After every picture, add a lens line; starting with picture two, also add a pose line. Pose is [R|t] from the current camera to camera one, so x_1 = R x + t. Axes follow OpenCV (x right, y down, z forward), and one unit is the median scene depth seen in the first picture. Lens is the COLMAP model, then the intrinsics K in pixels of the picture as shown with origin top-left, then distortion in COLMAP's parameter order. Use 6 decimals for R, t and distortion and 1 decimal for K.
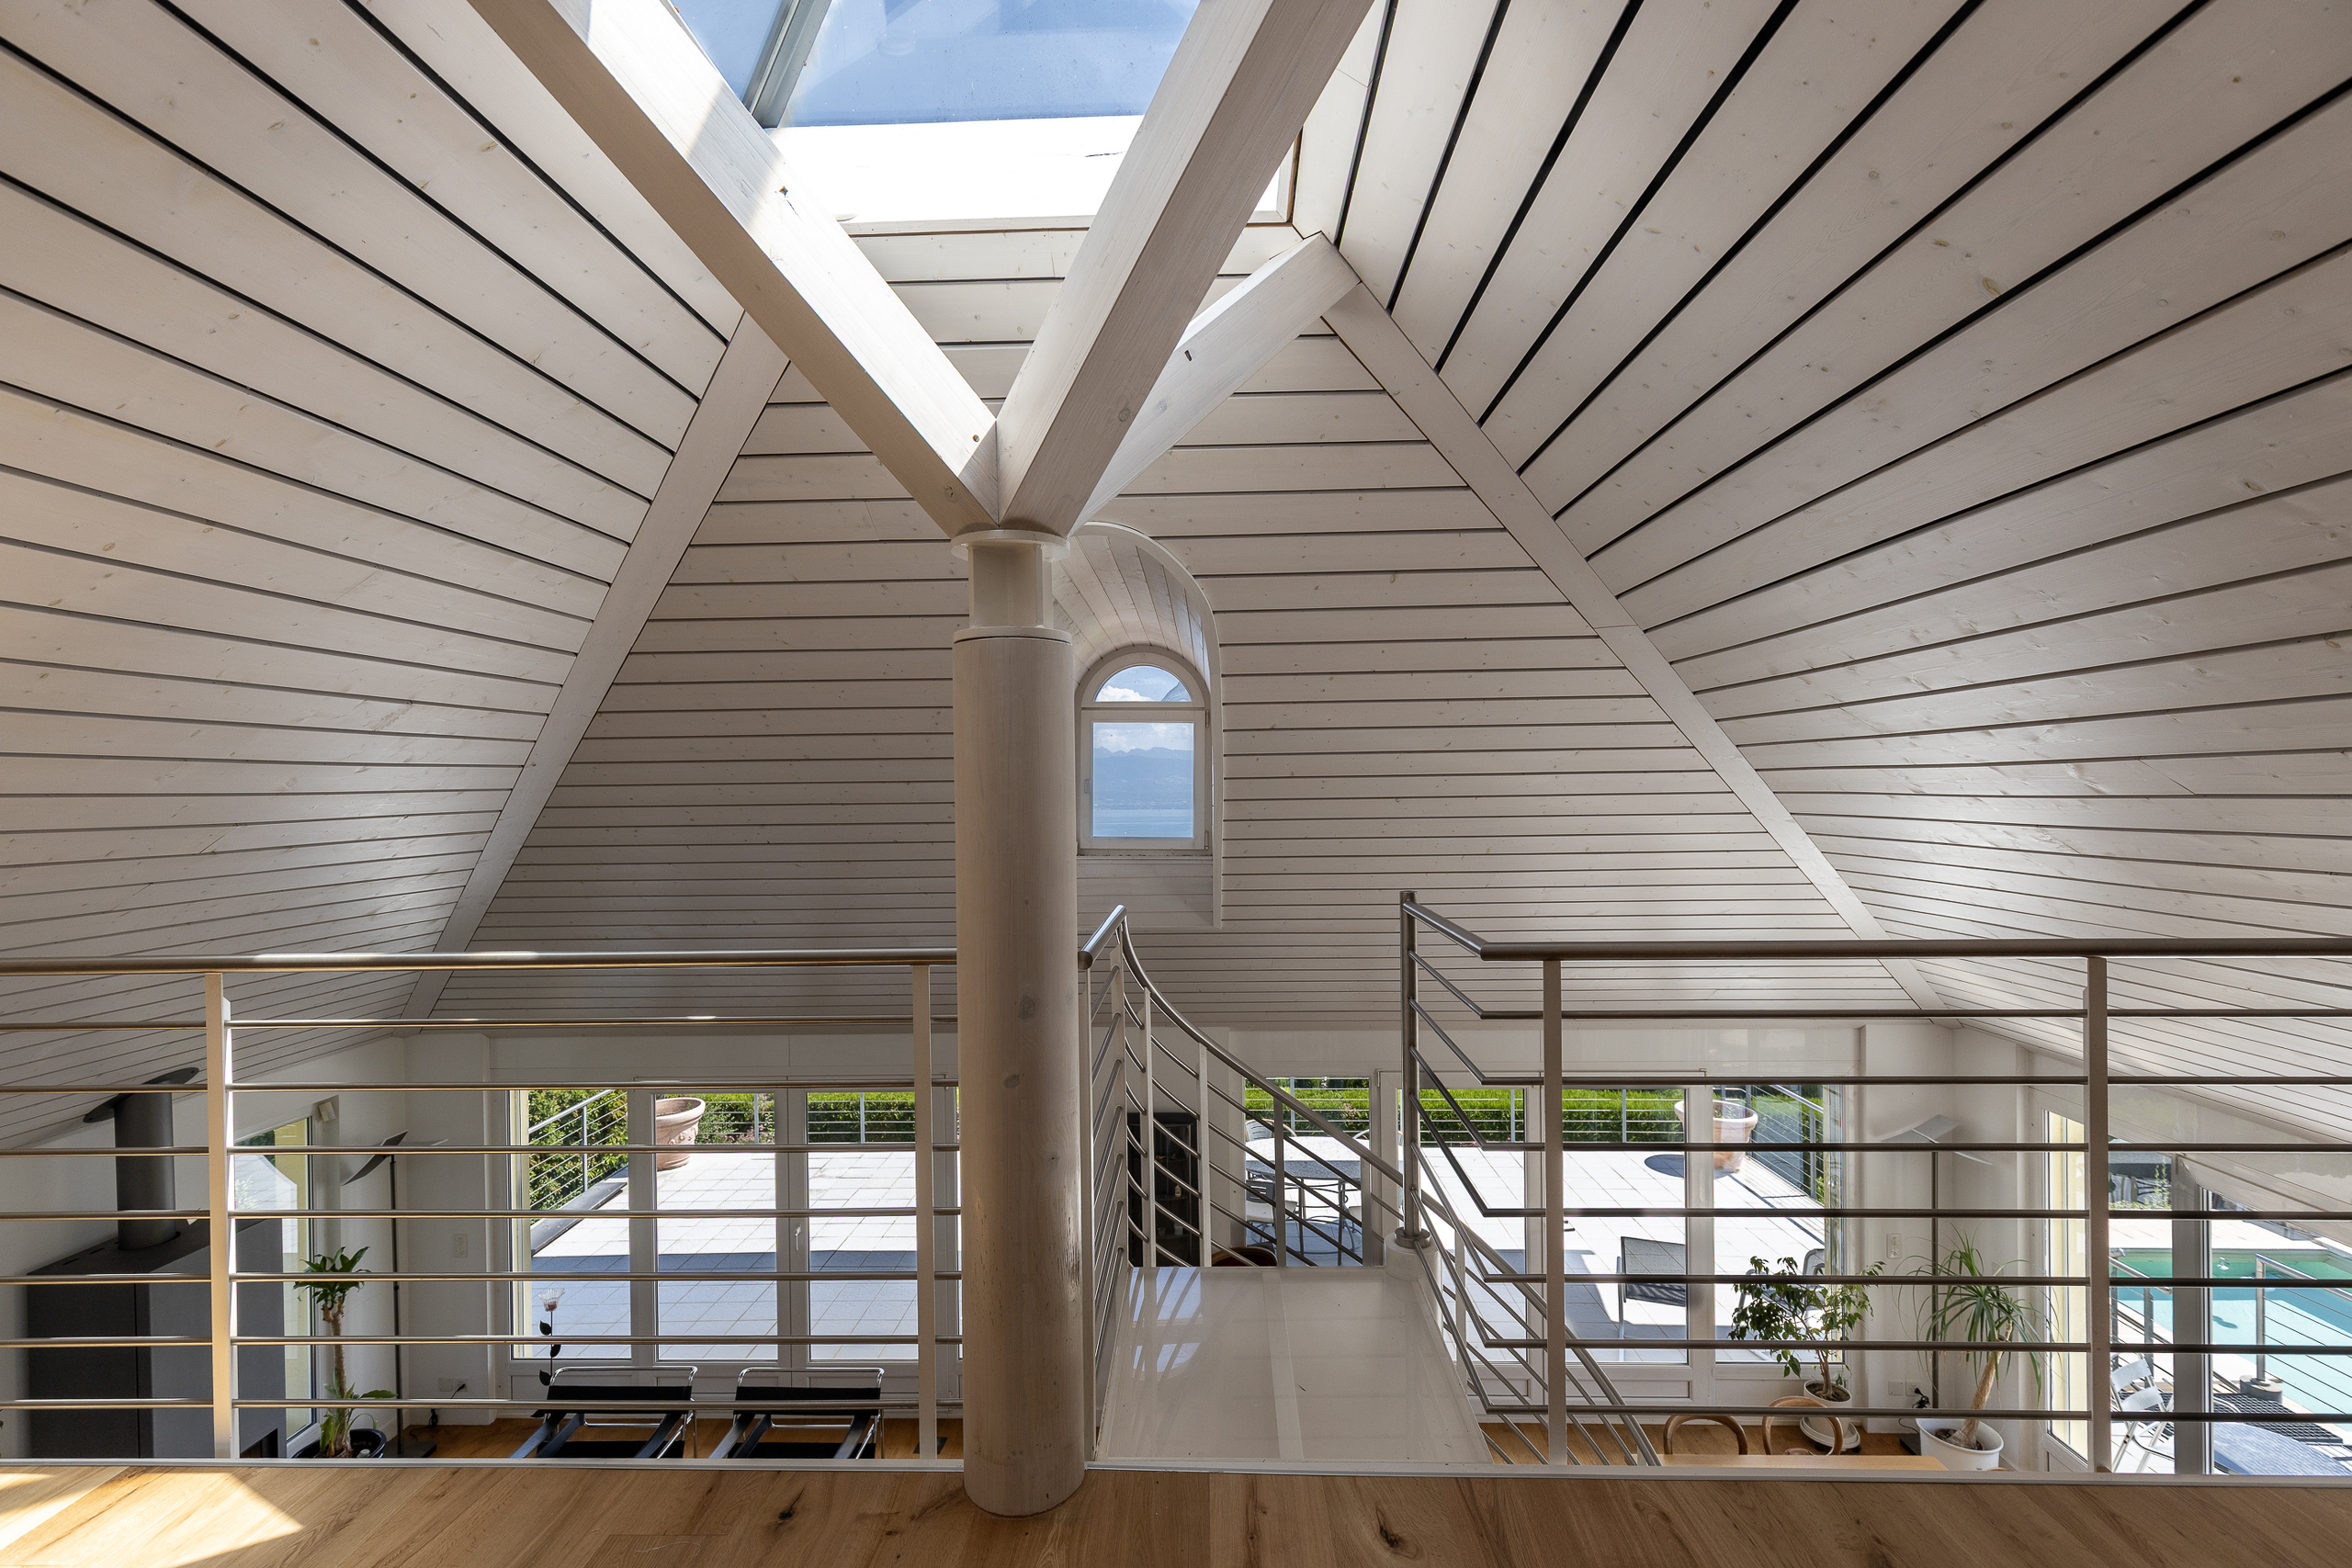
lens RADIAL K [[1055.8, 0, 1182.3], [0, 1055.8, 800.8], [0, 0, 1]] dist [0.009615, -0.000244]
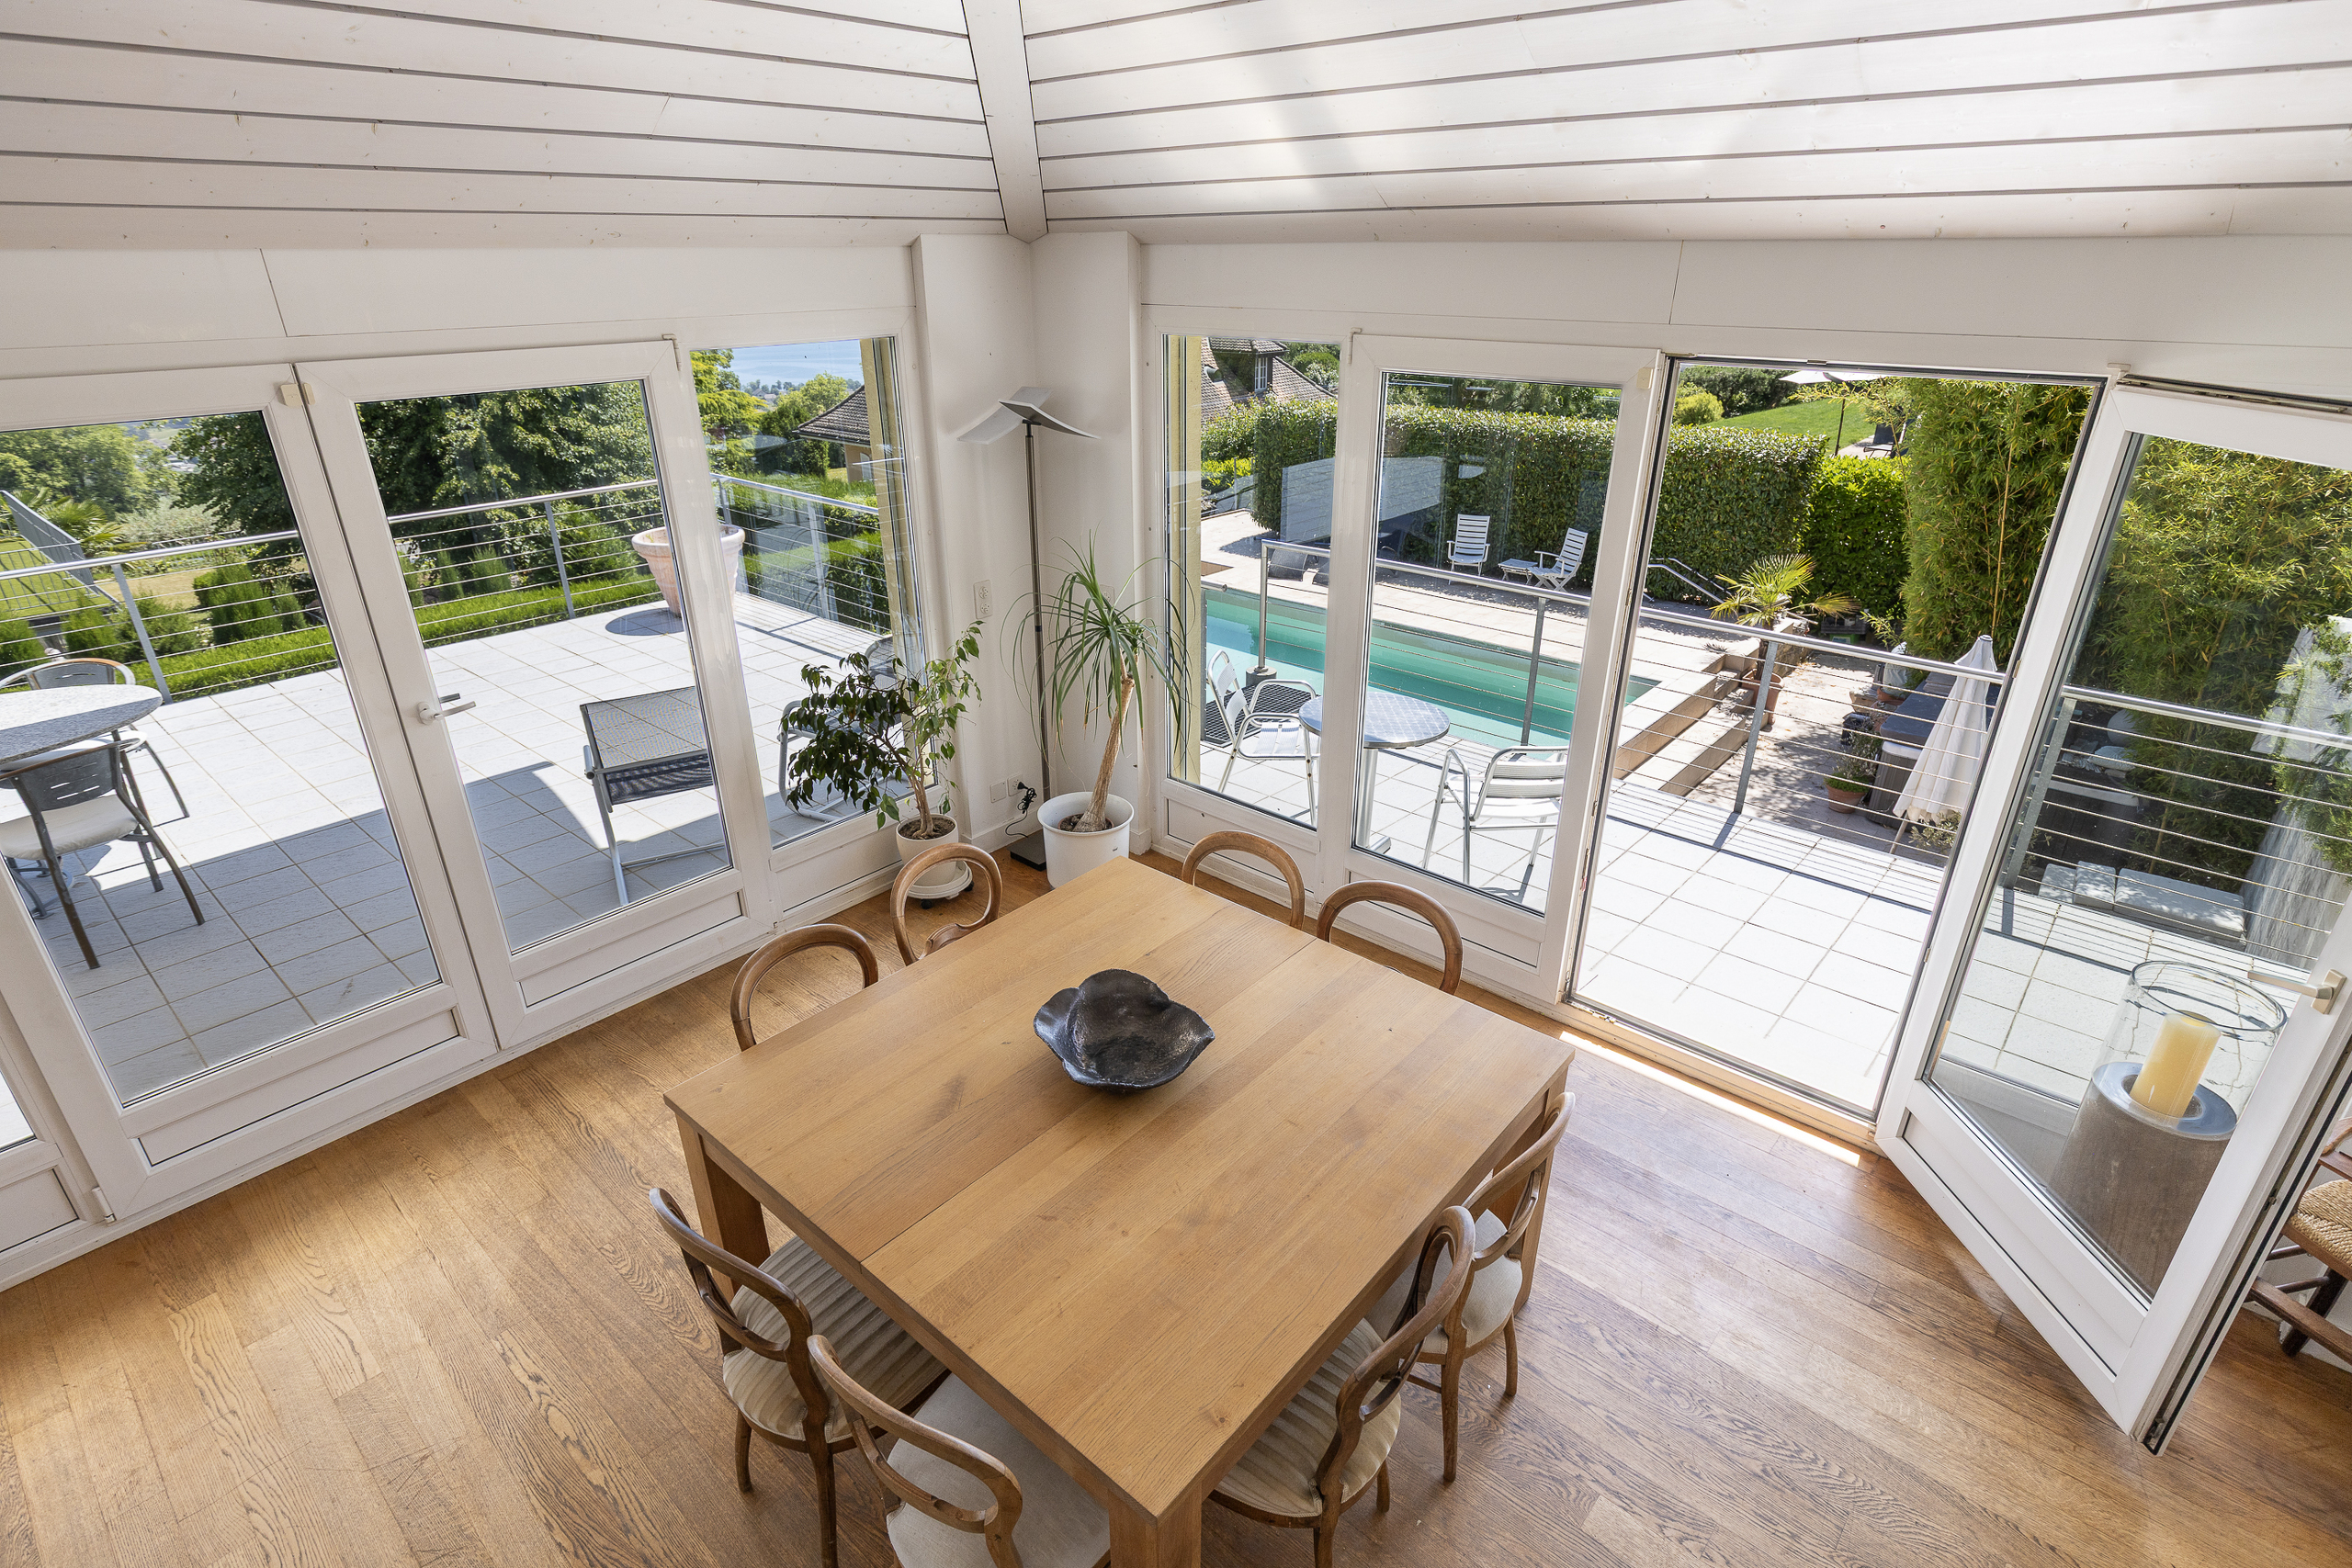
lens RADIAL K [[1192.4, 0, 1173.7], [0, 1192.4, 793.8], [0, 0, 1]] dist [0.002995, 0.000050]
pose [[0.642996, -0.313803, 0.698630, 0.175765], [-0.005509, 0.910286, 0.413943, 0.208802], [-0.765850, -0.270012, 0.583581, 0.416652]]
